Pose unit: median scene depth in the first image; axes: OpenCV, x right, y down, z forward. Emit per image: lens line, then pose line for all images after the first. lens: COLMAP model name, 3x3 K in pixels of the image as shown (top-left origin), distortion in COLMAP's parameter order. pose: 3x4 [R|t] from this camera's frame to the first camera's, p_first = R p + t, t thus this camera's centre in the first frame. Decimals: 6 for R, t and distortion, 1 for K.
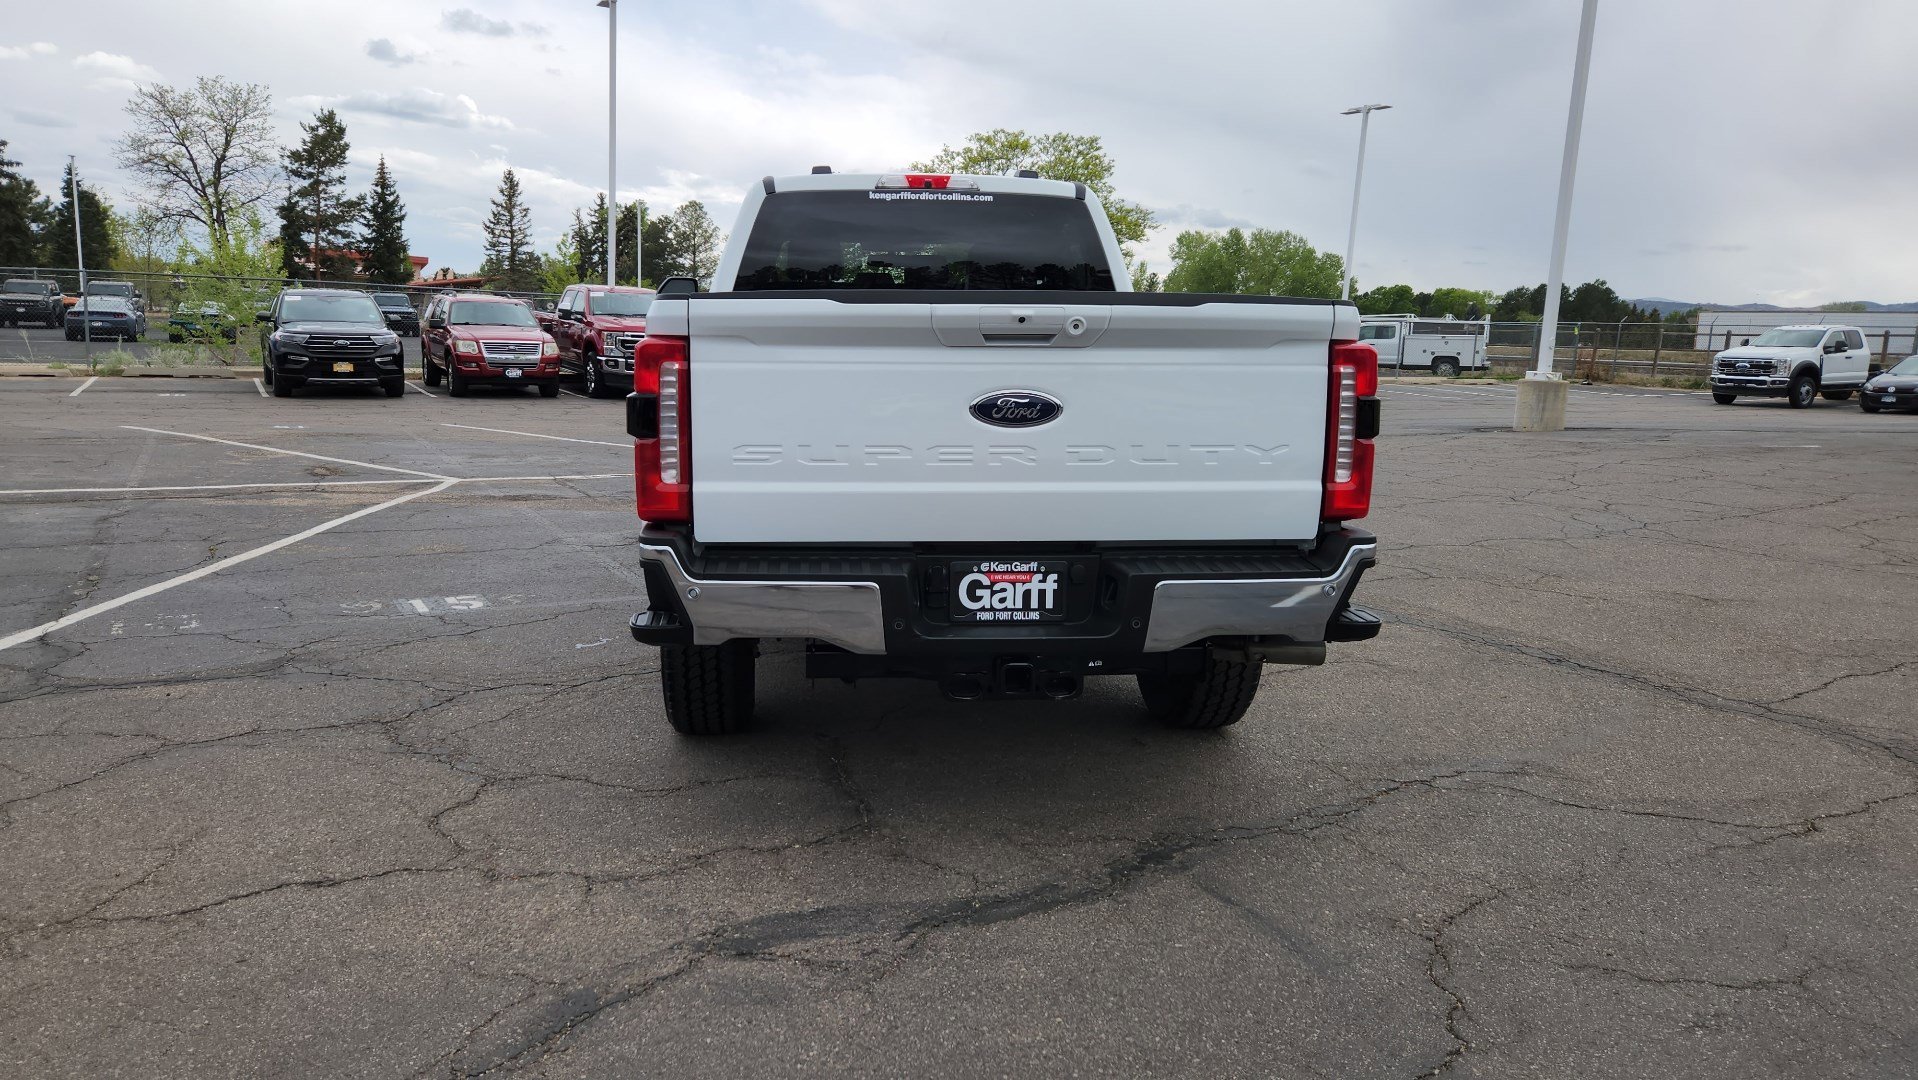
lens RADIAL K [[1282.1, 0, 914.5], [0, 1282.1, 525.2], [0, 0, 1]] dist [0.075761, -0.060902]
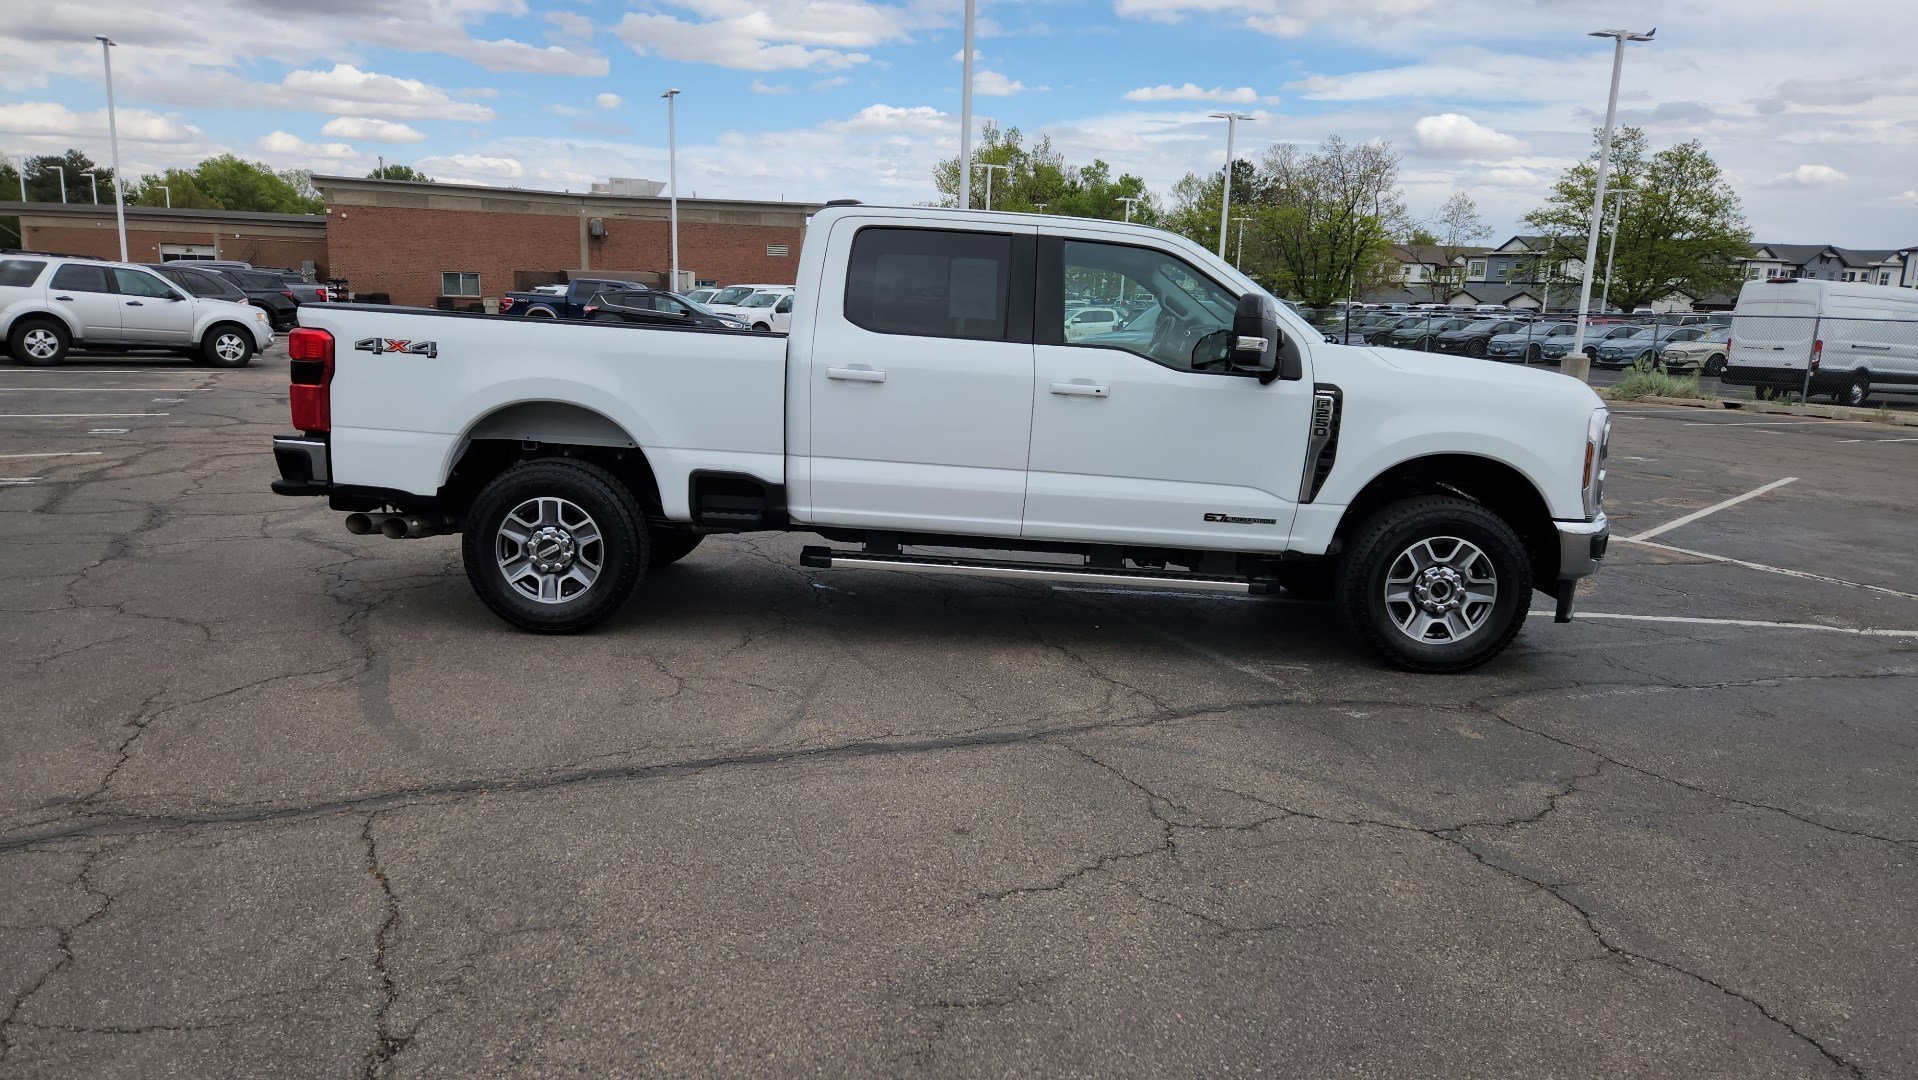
lens RADIAL K [[1276.7, 0, 927.0], [0, 1276.7, 544.1], [0, 0, 1]] dist [0.068752, -0.050099]
pose [[-0.109910, 0.148833, -0.982735, 1.590738], [-0.188425, 0.967676, 0.167626, -0.246544], [0.975918, 0.203595, -0.078314, 1.601358]]
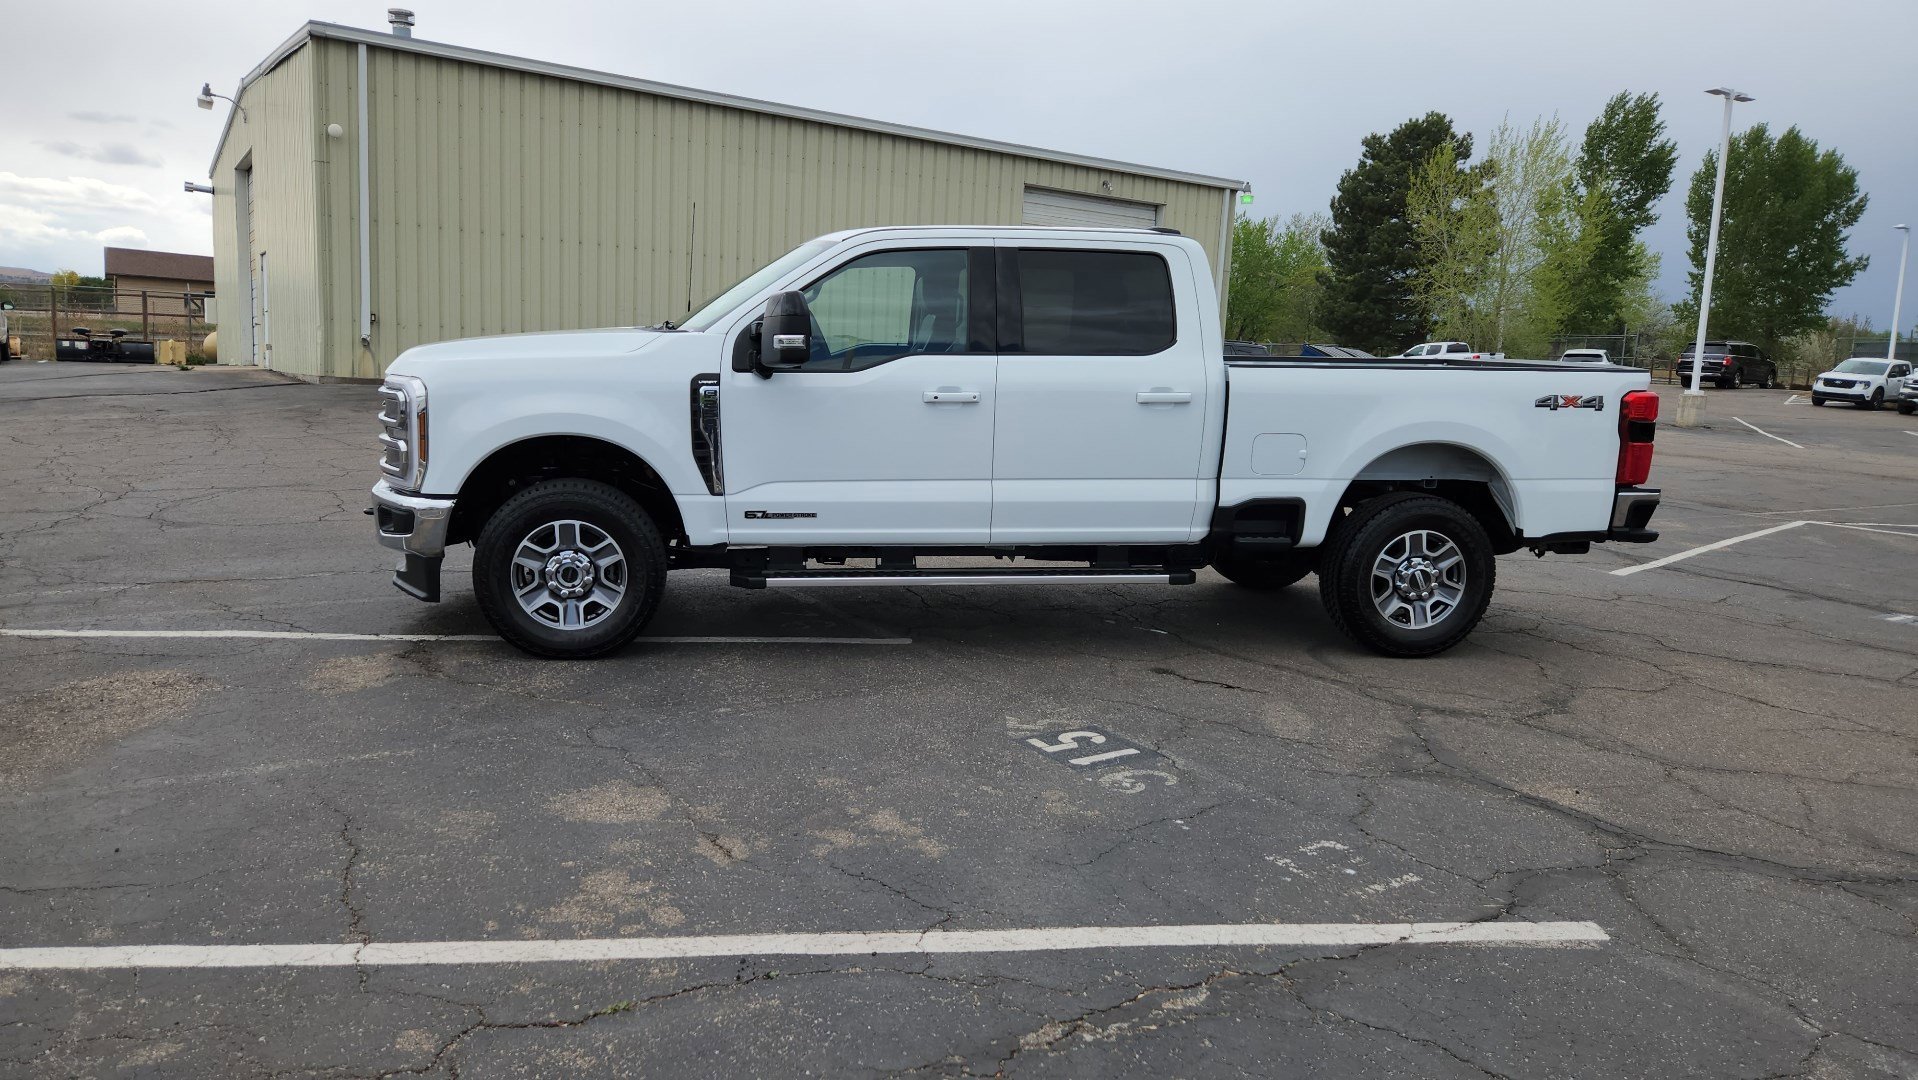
lens RADIAL K [[1283.2, 0, 923.1], [0, 1283.2, 540.3], [0, 0, 1]] dist [0.071675, -0.055032]
pose [[-0.068360, -0.177080, 0.981820, -1.625614], [0.107520, 0.977082, 0.183712, -0.311664], [-0.991850, 0.118124, -0.047754, 1.690113]]
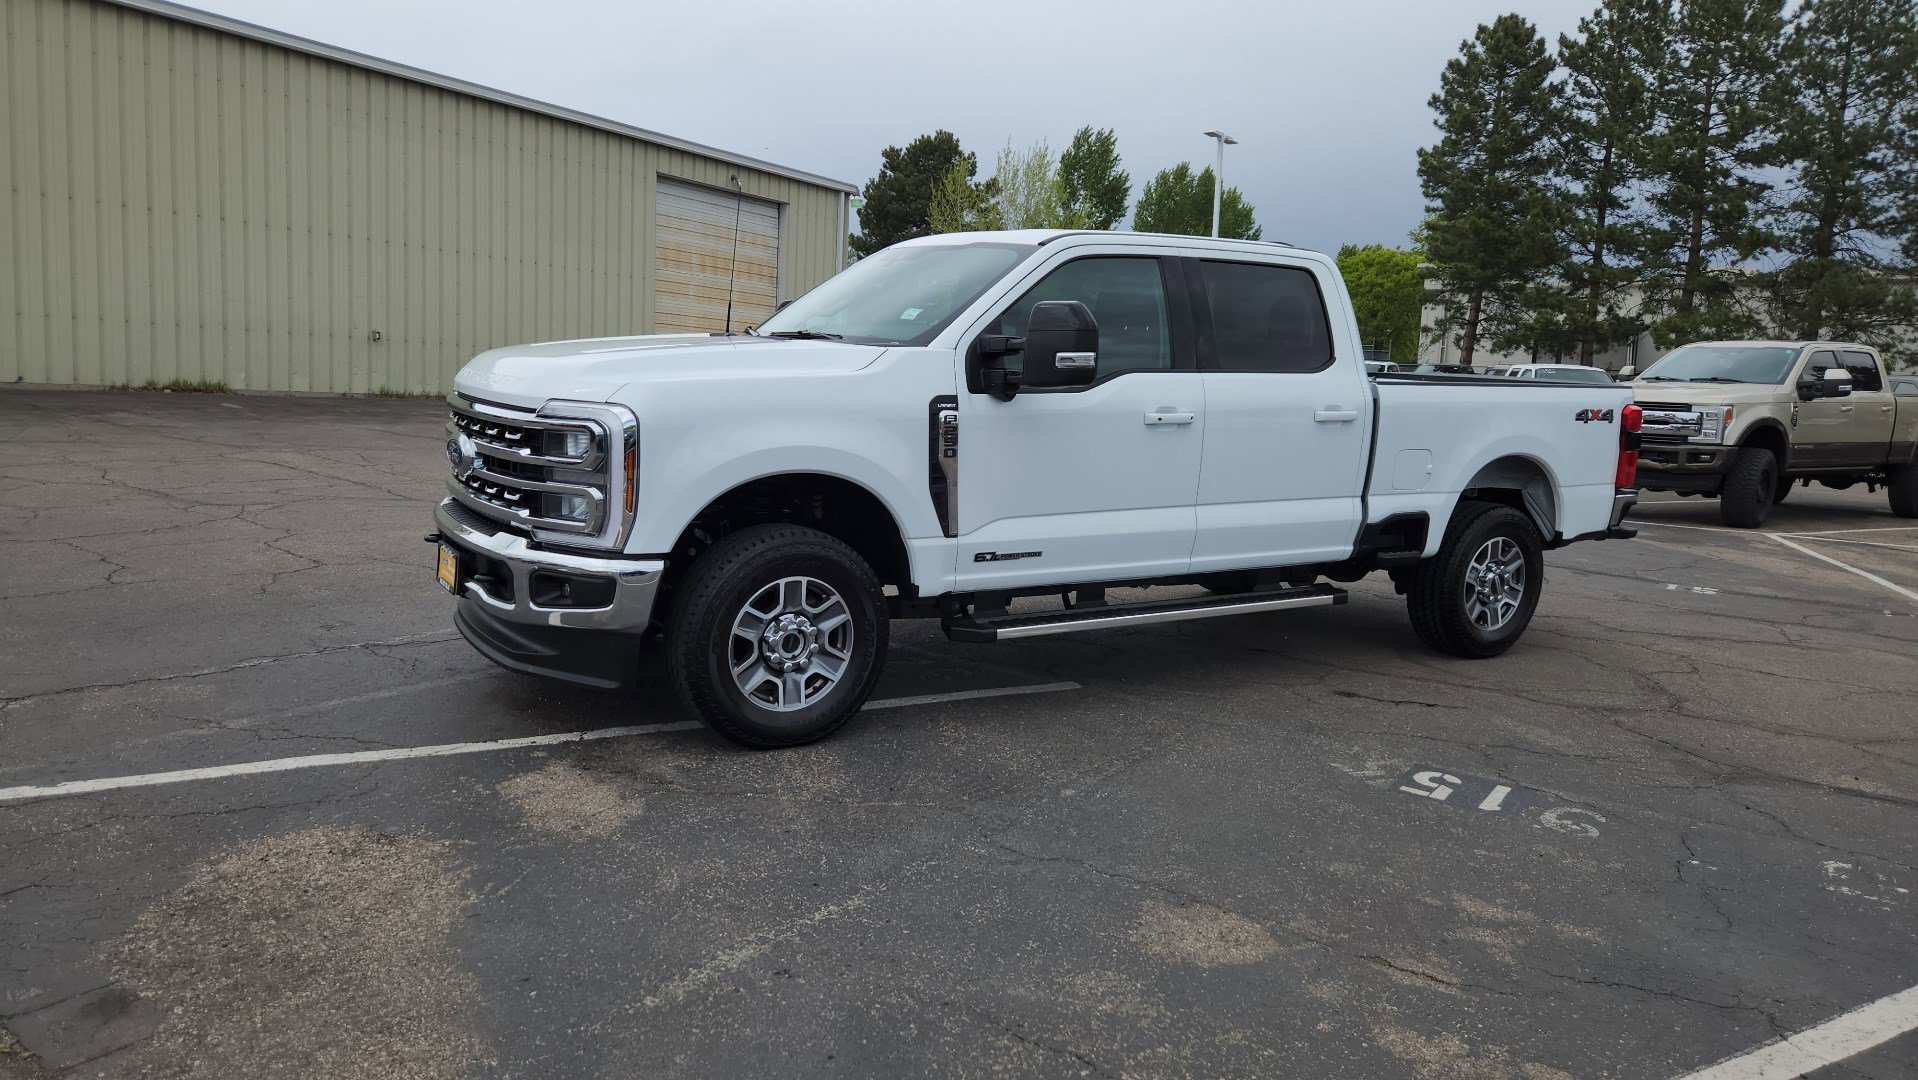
lens RADIAL K [[1283.2, 0, 925.4], [0, 1283.2, 523.2], [0, 0, 1]] dist [0.071675, -0.055032]
pose [[-0.447130, -0.157652, 0.880466, -1.275423], [0.072897, 0.974648, 0.211536, -0.390095], [-0.891493, 0.158767, -0.424302, 2.343157]]
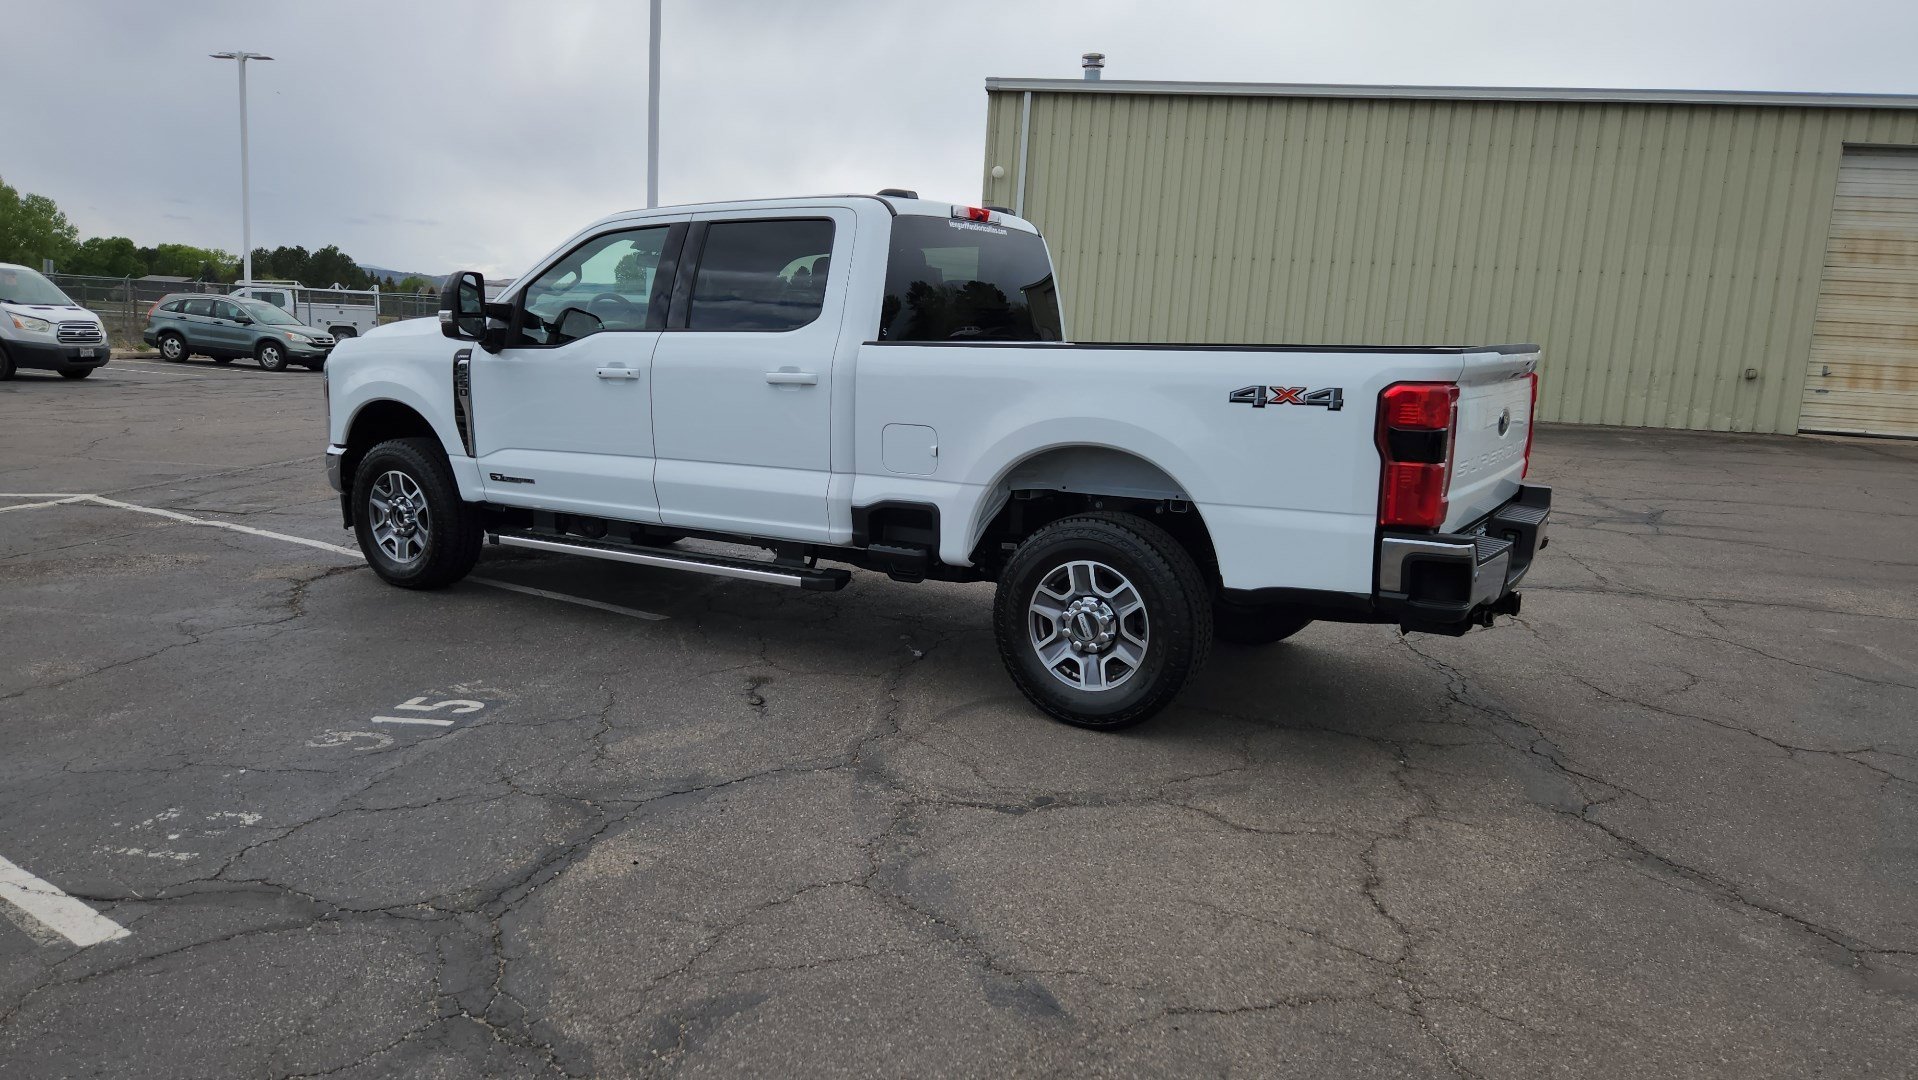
lens RADIAL K [[1282.1, 0, 932.4], [0, 1282.1, 547.3], [0, 0, 1]] dist [0.075761, -0.060902]
pose [[0.610109, -0.131293, 0.781364, -1.155008], [0.096621, 0.991144, 0.091098, -0.113678], [-0.786404, 0.019916, 0.617391, 0.456941]]
